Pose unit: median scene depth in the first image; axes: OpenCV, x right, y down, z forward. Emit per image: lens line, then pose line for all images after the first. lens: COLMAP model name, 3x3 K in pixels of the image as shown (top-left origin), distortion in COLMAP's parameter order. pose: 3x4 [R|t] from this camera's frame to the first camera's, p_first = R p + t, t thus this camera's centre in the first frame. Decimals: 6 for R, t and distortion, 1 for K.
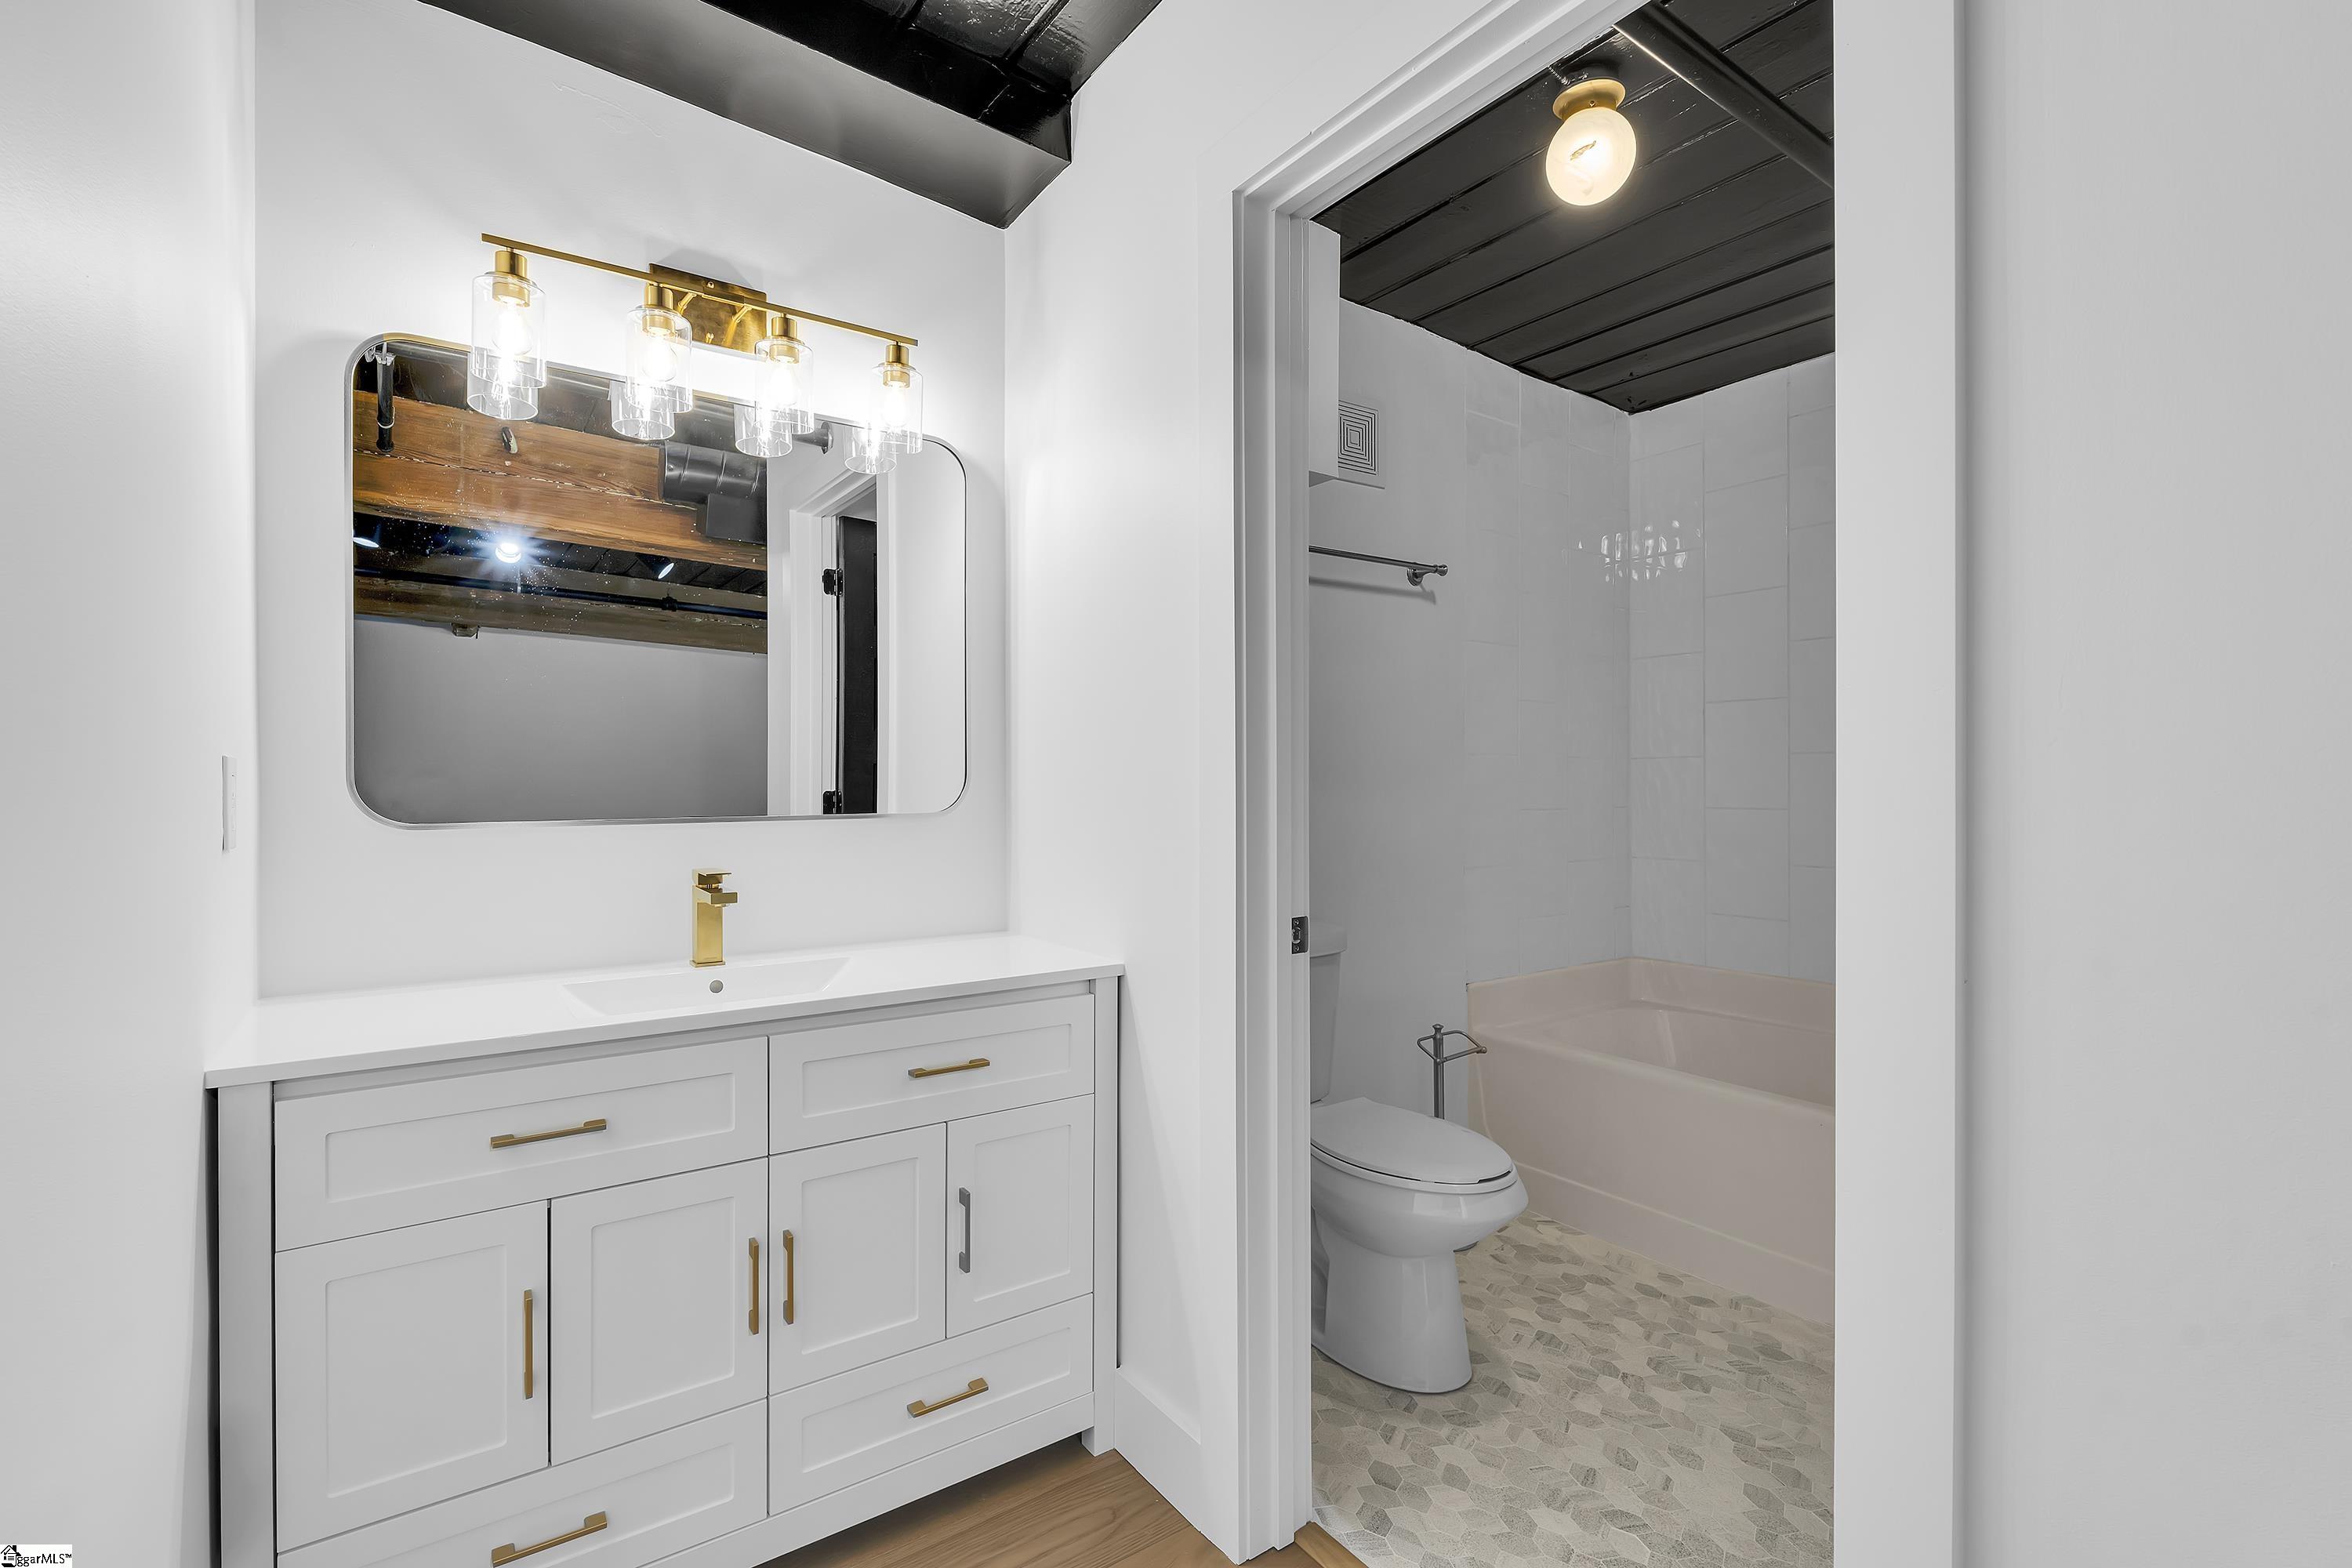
lens RADIAL K [[1055.6, 0, 1169.6], [0, 1055.6, 807.8], [0, 0, 1]] dist [0.000957, 0.000108]
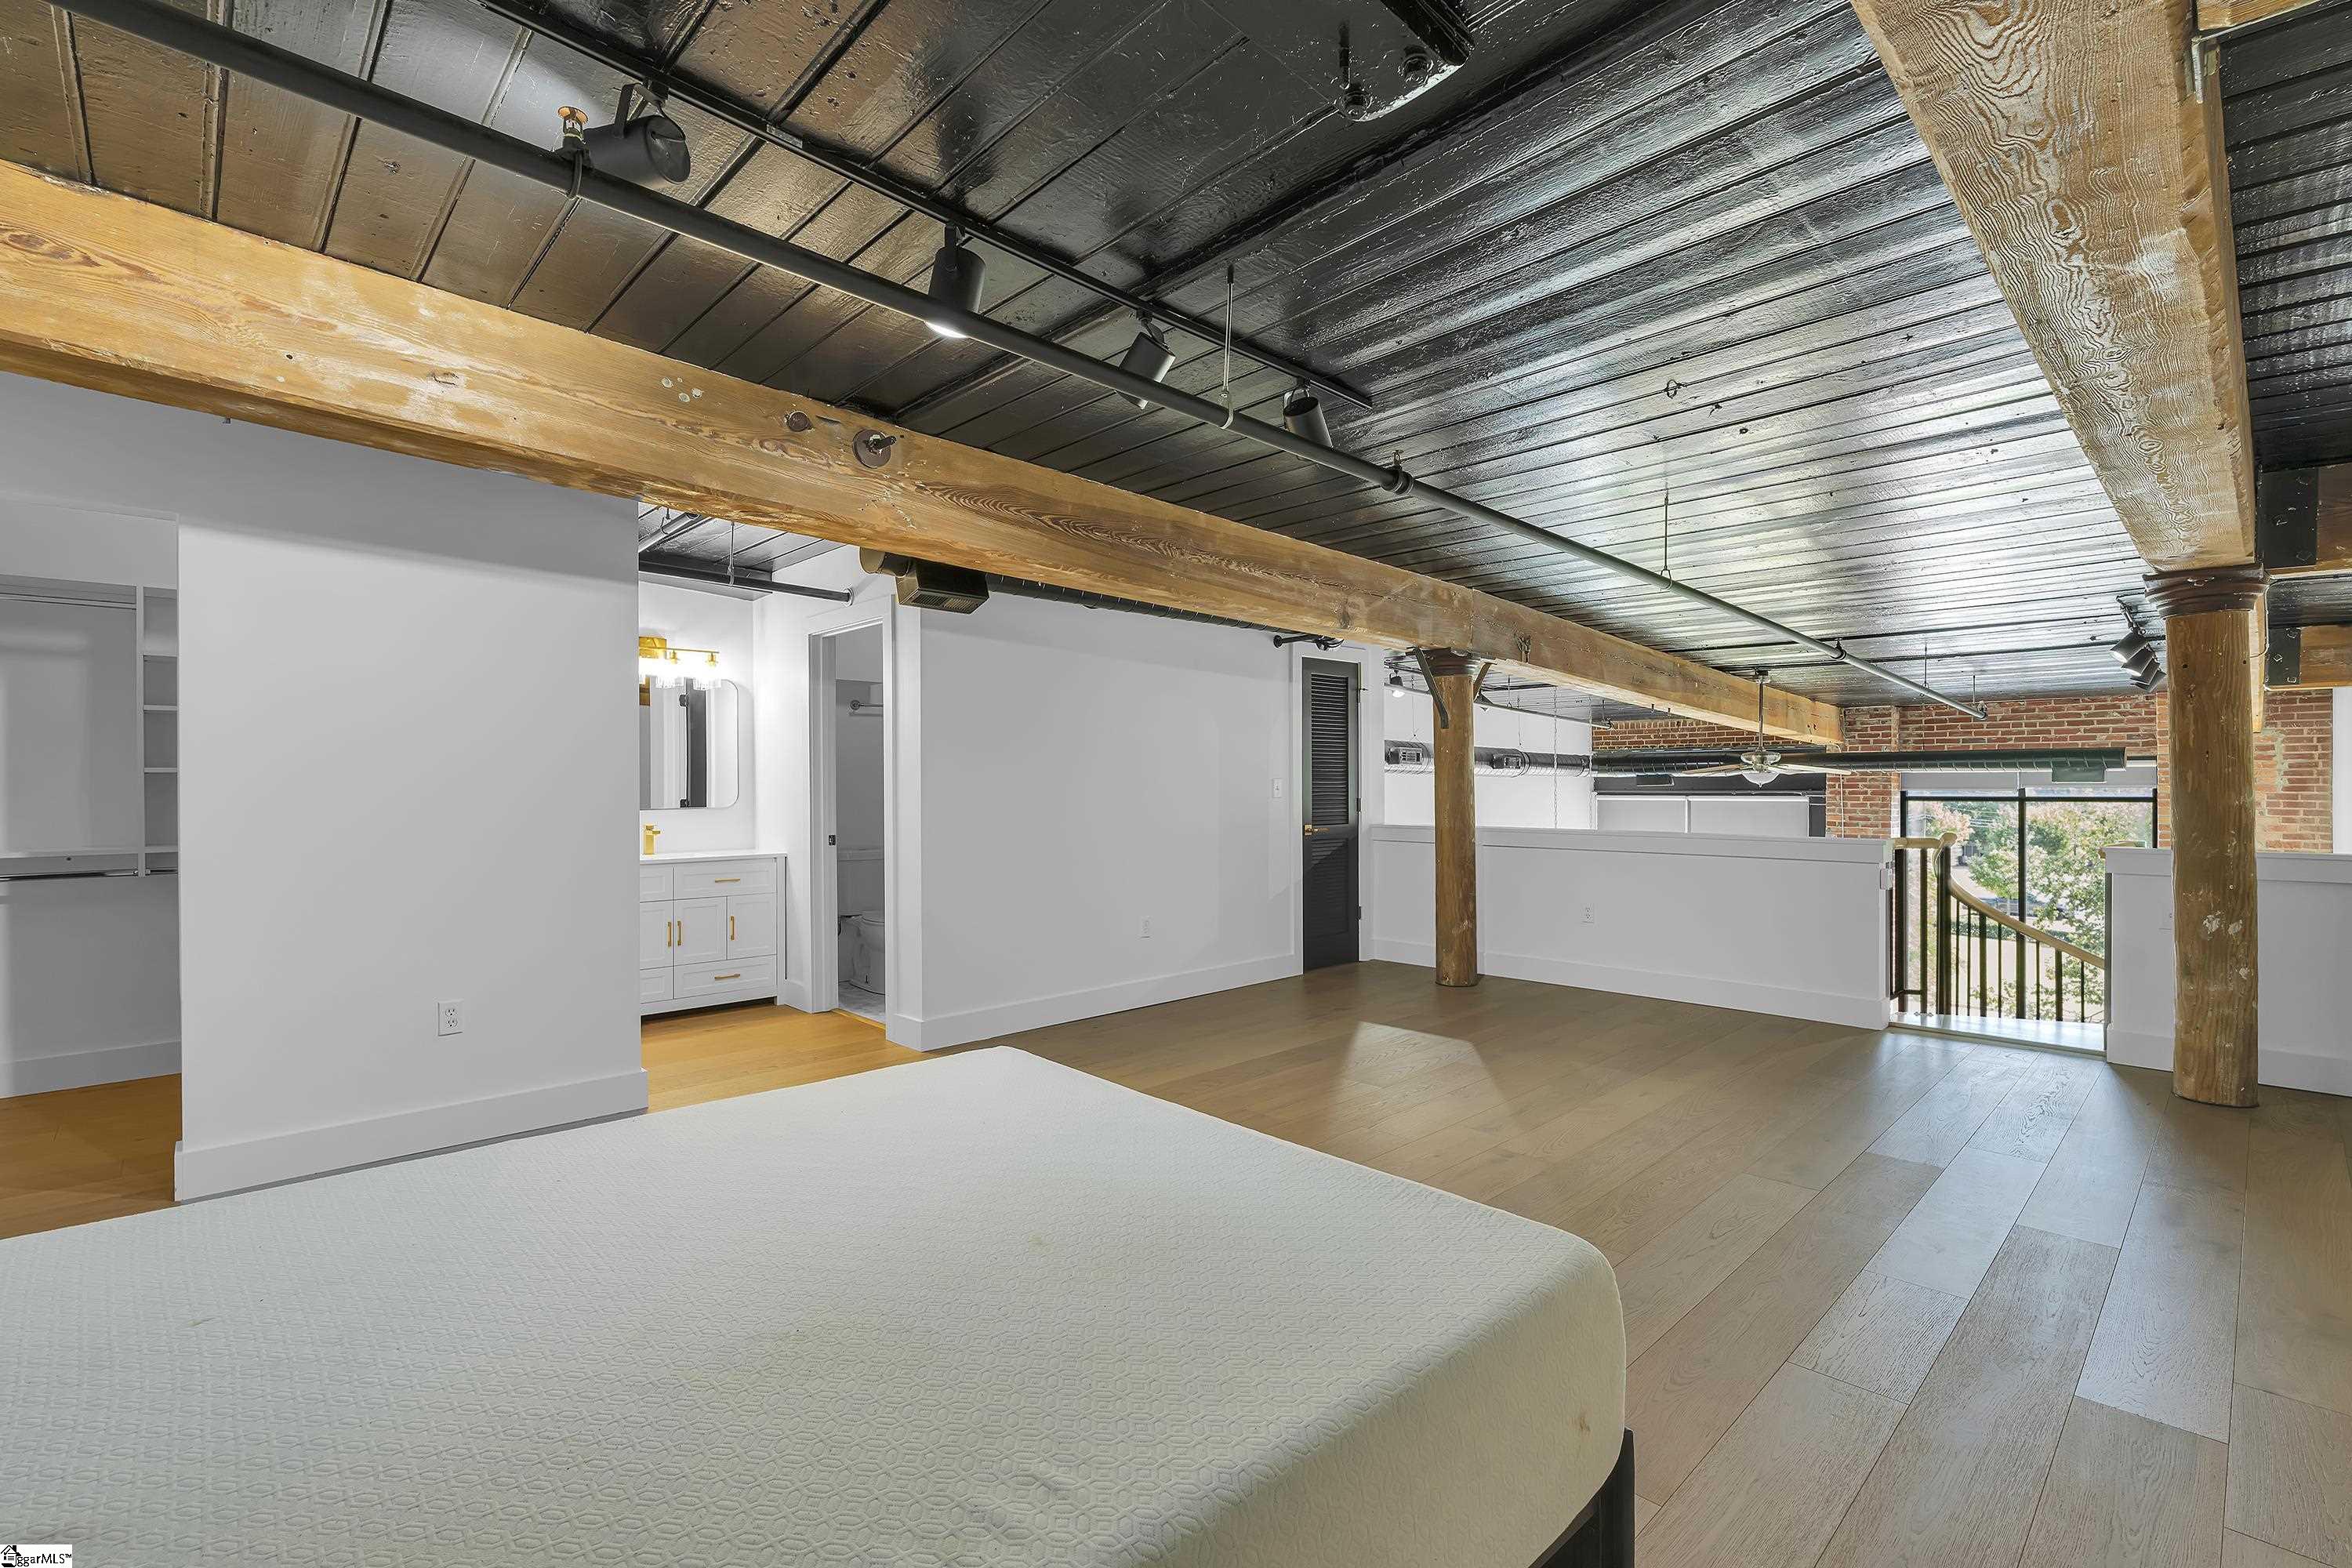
lens RADIAL K [[1055.6, 0, 1169.6], [0, 1055.6, 807.8], [0, 0, 1]] dist [0.000957, 0.000108]
pose [[0.988546, -0.007247, 0.150745, 0.639657], [0.006350, 0.999959, 0.006432, -0.004600], [-0.150785, -0.005402, 0.988552, -2.421828]]
